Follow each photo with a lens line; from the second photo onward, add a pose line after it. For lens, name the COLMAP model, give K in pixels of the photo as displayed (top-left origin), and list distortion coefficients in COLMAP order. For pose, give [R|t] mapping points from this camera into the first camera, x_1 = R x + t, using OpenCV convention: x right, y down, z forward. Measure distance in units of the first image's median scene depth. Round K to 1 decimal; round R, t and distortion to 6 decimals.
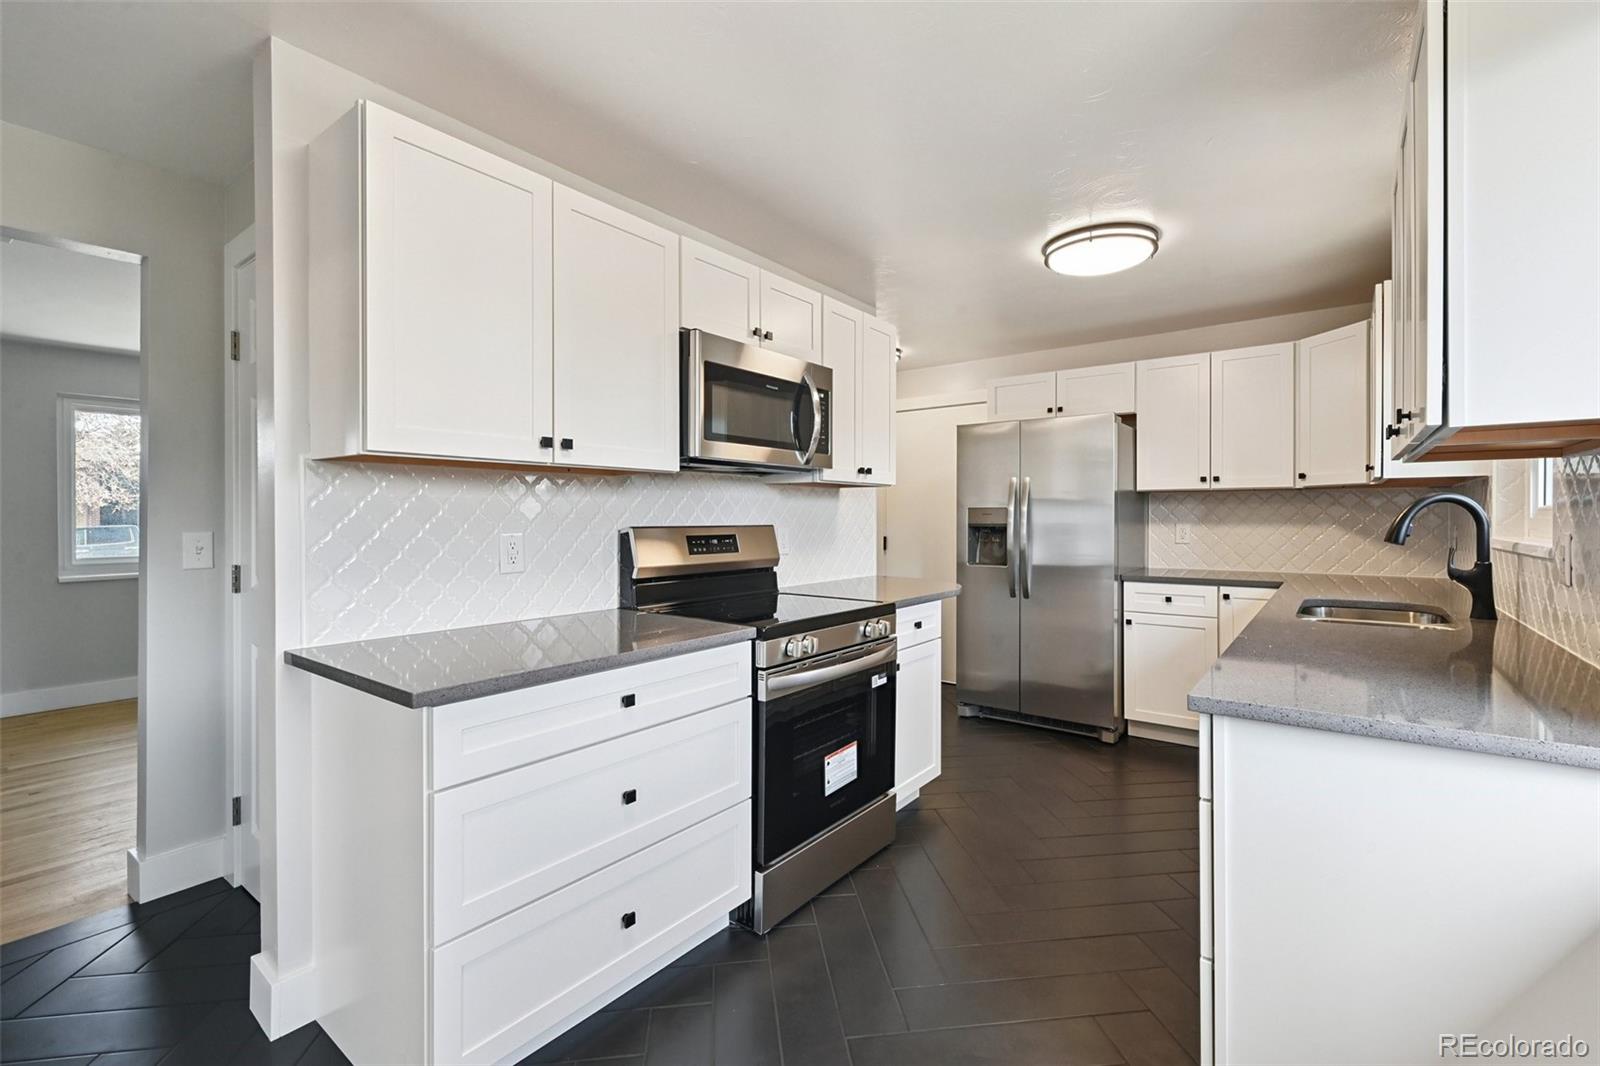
lens RADIAL K [[713.1, 0, 796.4], [0, 713.1, 515.7], [0, 0, 1]] dist [0.001605, 0.000066]
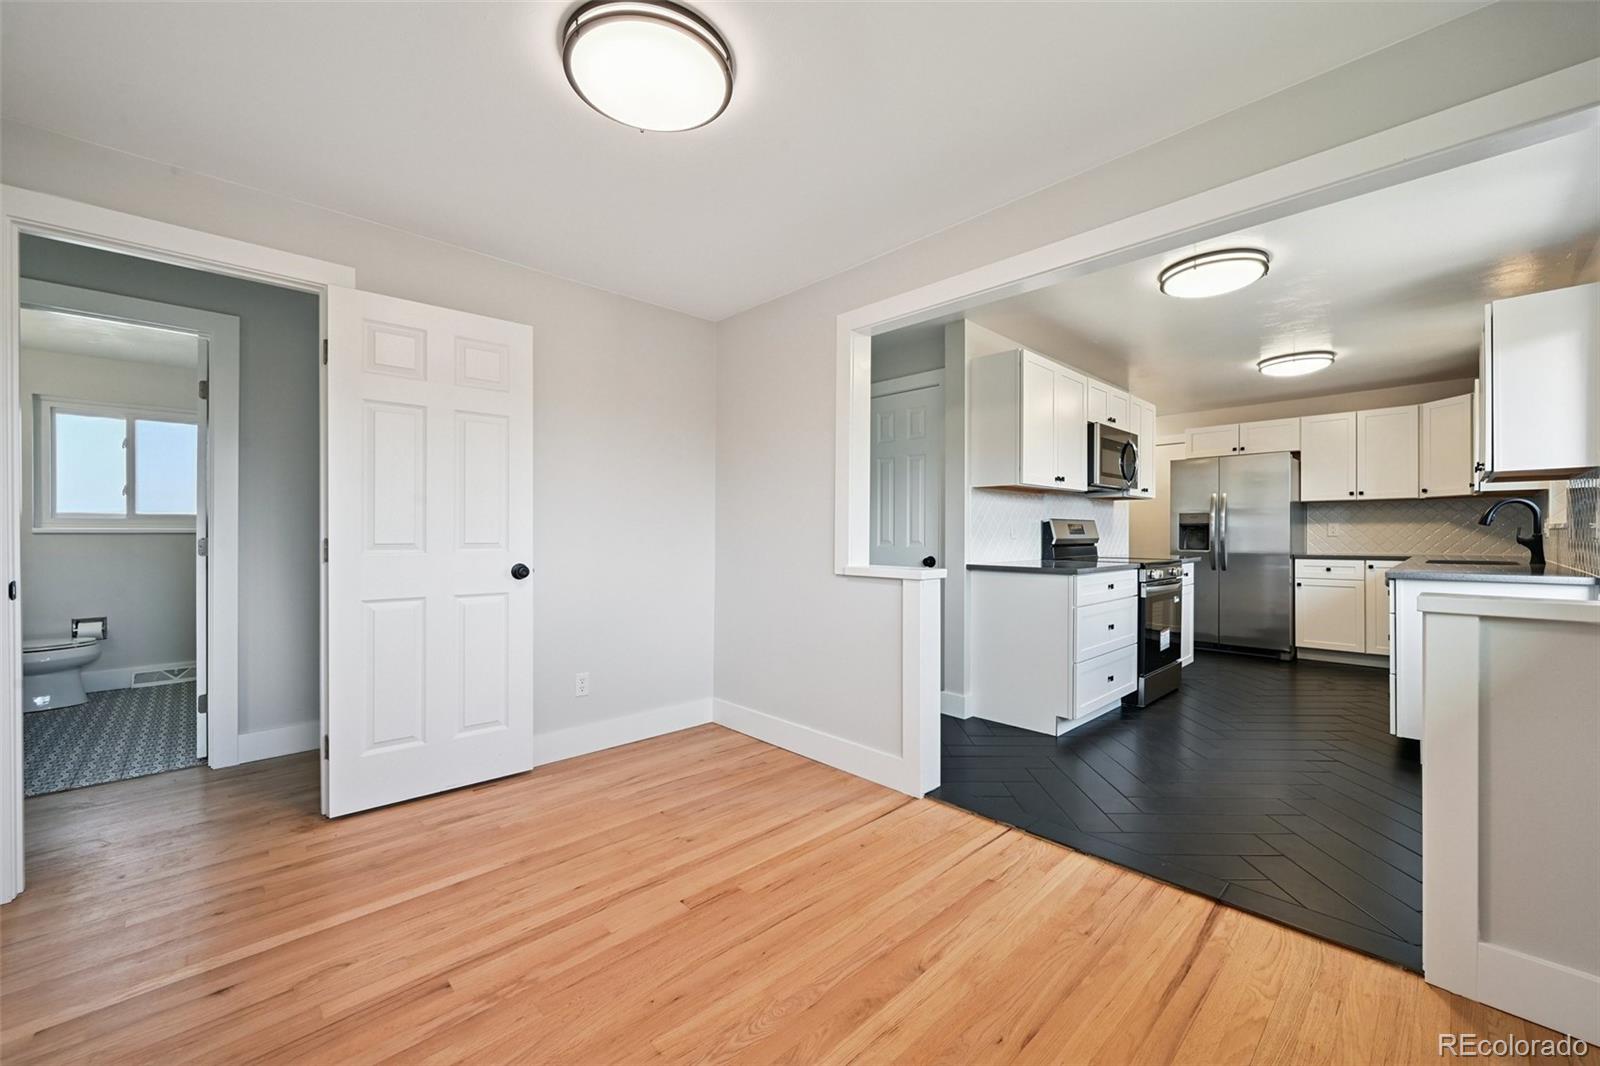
lens RADIAL K [[632.3, 0, 800.0], [0, 632.3, 533.0], [0, 0, 1]] dist [-0.001391, 0.000257]
pose [[0.988462, -0.000306, -0.151471, -0.446380], [0.000380, 1.000000, 0.000457, 0.036974], [0.151471, -0.000509, 0.988462, -0.591686]]
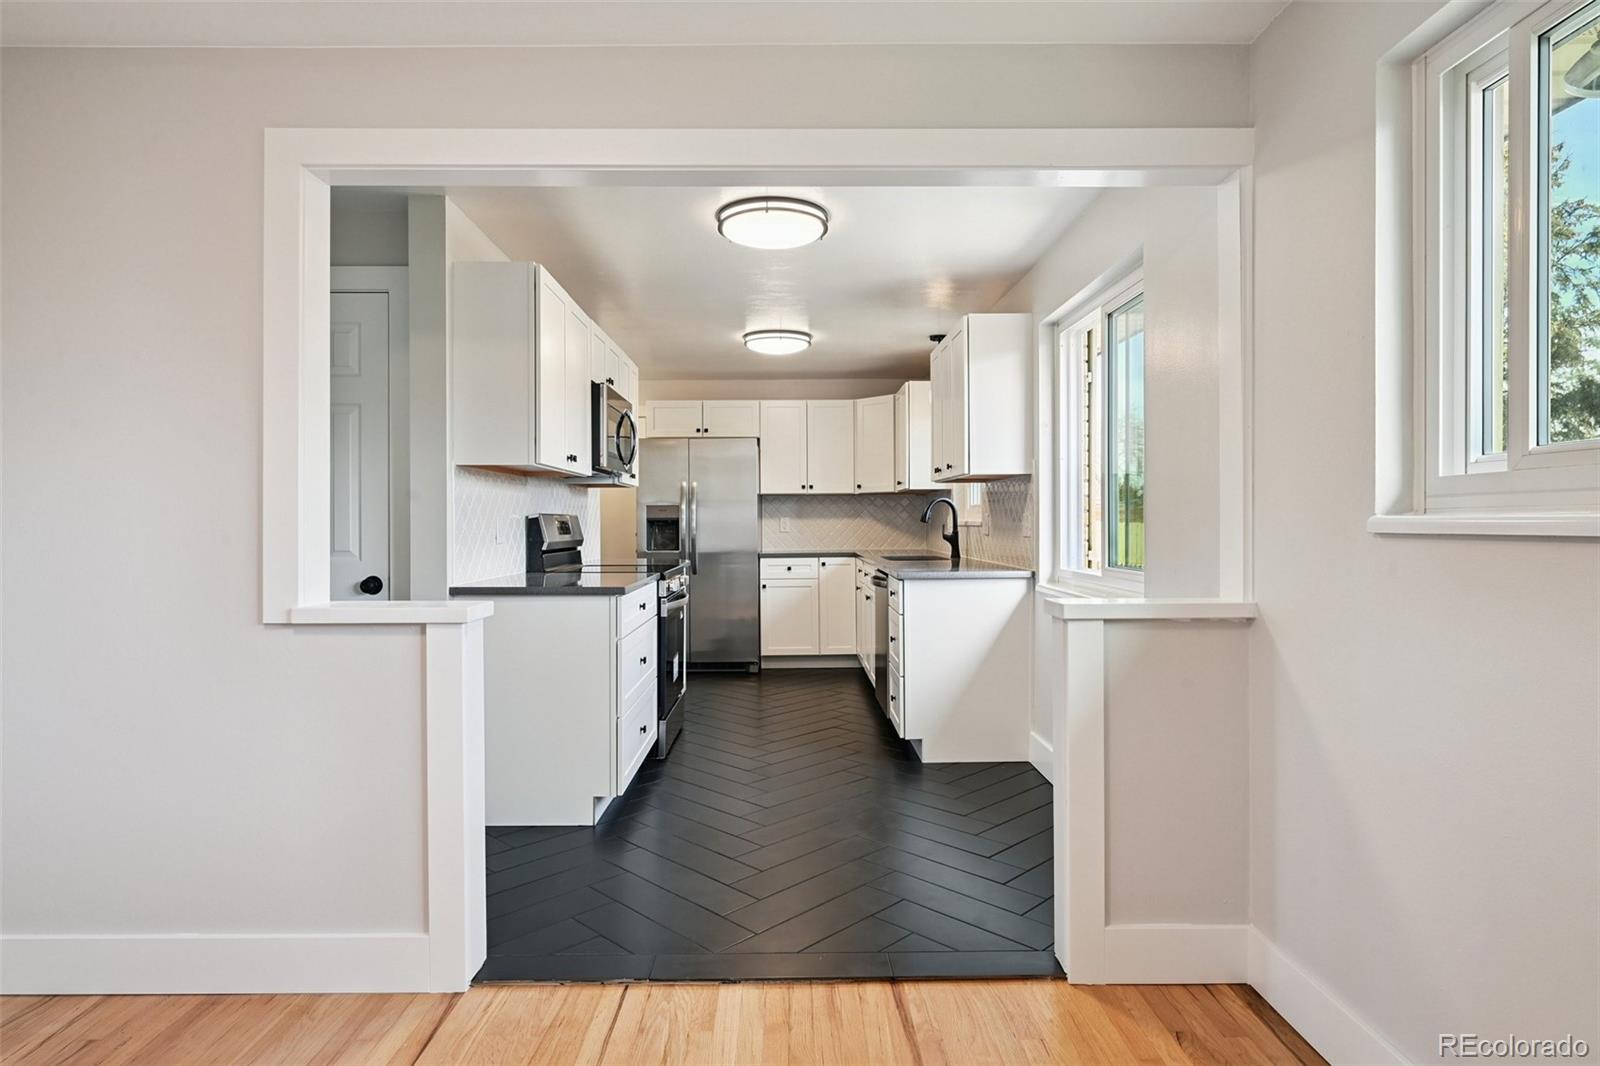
lens RADIAL K [[887.0, 0, 801.4], [0, 887.0, 527.0], [0, 0, 1]] dist [-0.001477, -0.000241]
pose [[0.786475, -0.006729, 0.617585, -0.611412], [0.004359, 0.999976, 0.005345, 0.023607], [-0.617607, -0.001511, 0.786486, -0.469108]]
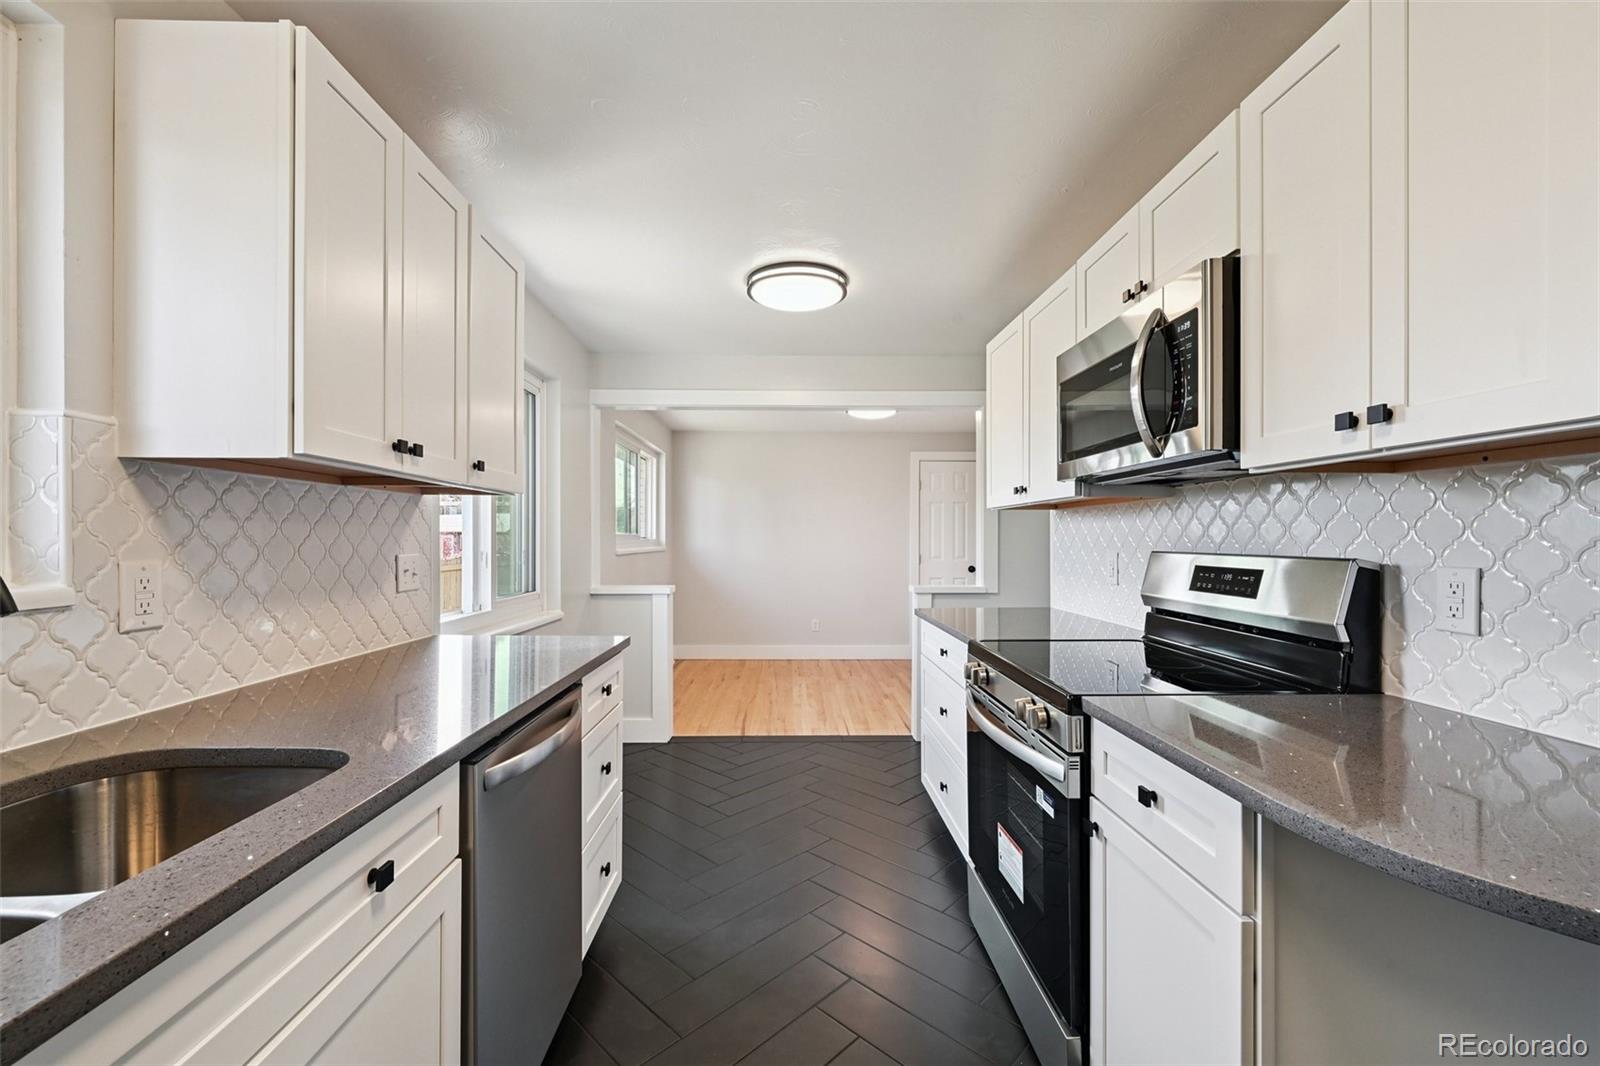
lens RADIAL K [[667.2, 0, 800.0], [0, 667.2, 533.0], [0, 0, 1]] dist [0.001115, 0.000101]
pose [[-0.782551, -0.006101, -0.622557, 0.459540], [-0.001254, 0.999965, -0.008224, -0.001136], [0.622585, -0.005655, -0.782531, 0.939998]]
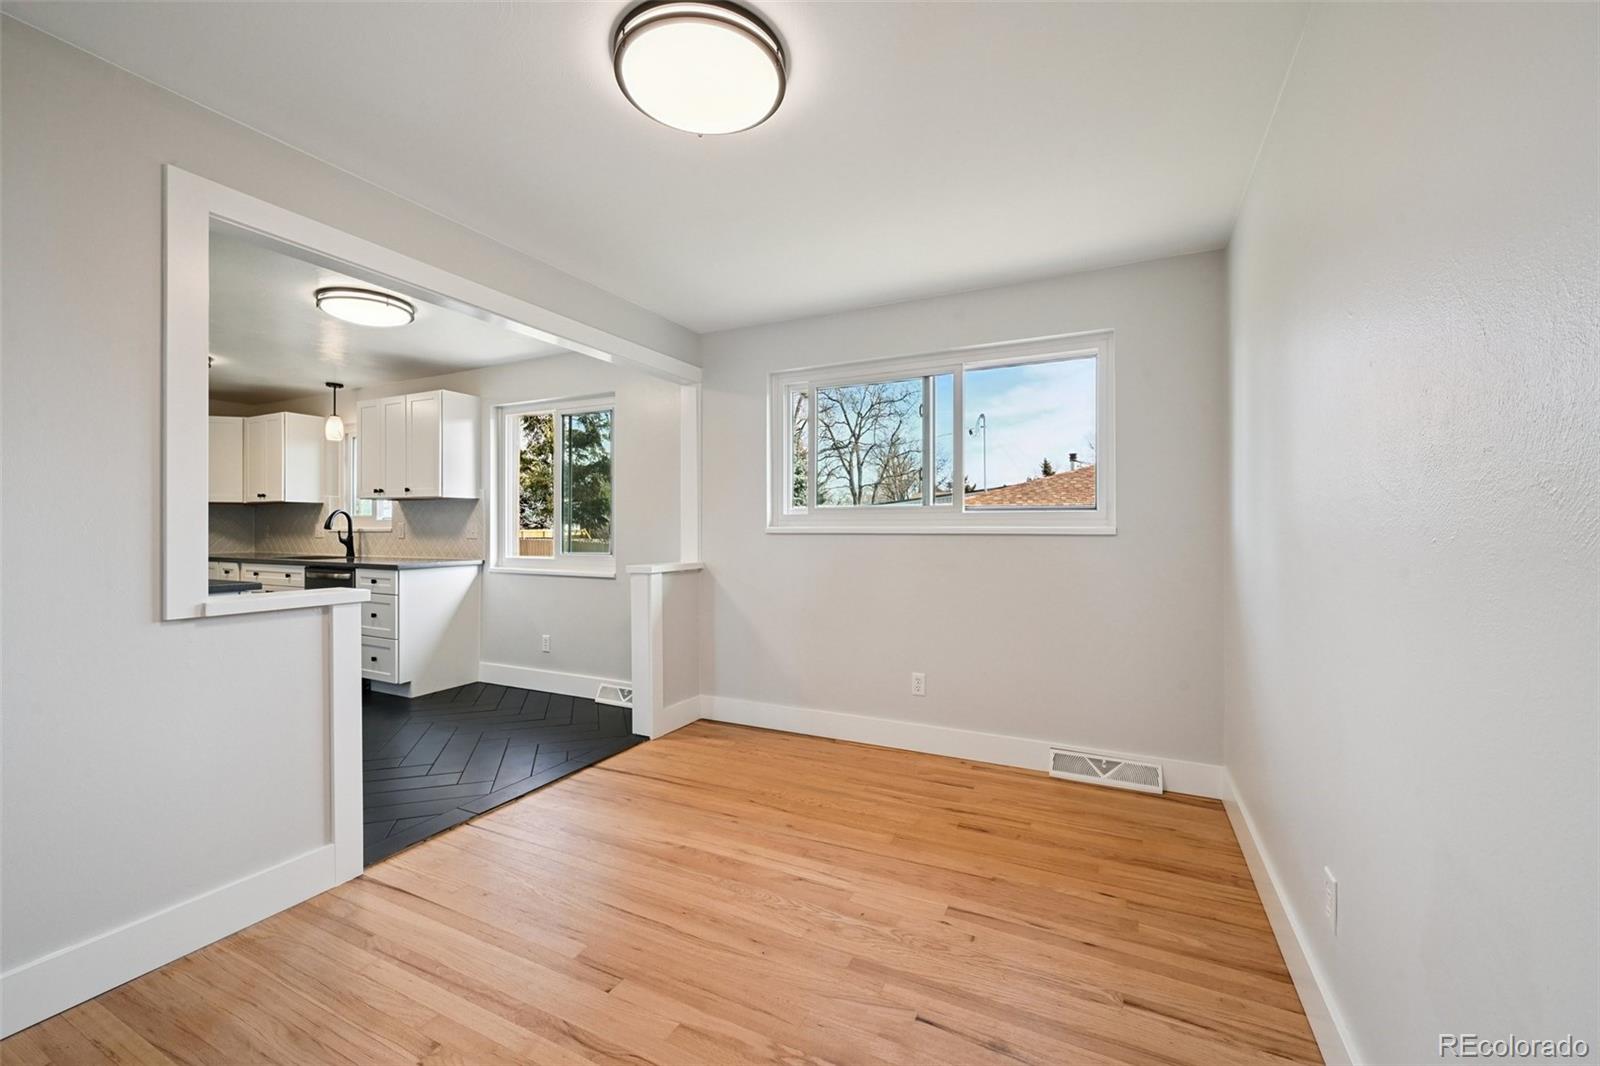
lens RADIAL K [[632.3, 0, 800.0], [0, 632.3, 533.0], [0, 0, 1]] dist [-0.001391, 0.000257]
pose [[-0.192678, -0.006954, 0.981237, -1.069717], [0.000538, 0.999974, 0.007192, 0.023362], [-0.981262, 0.001914, -0.192669, -0.137872]]
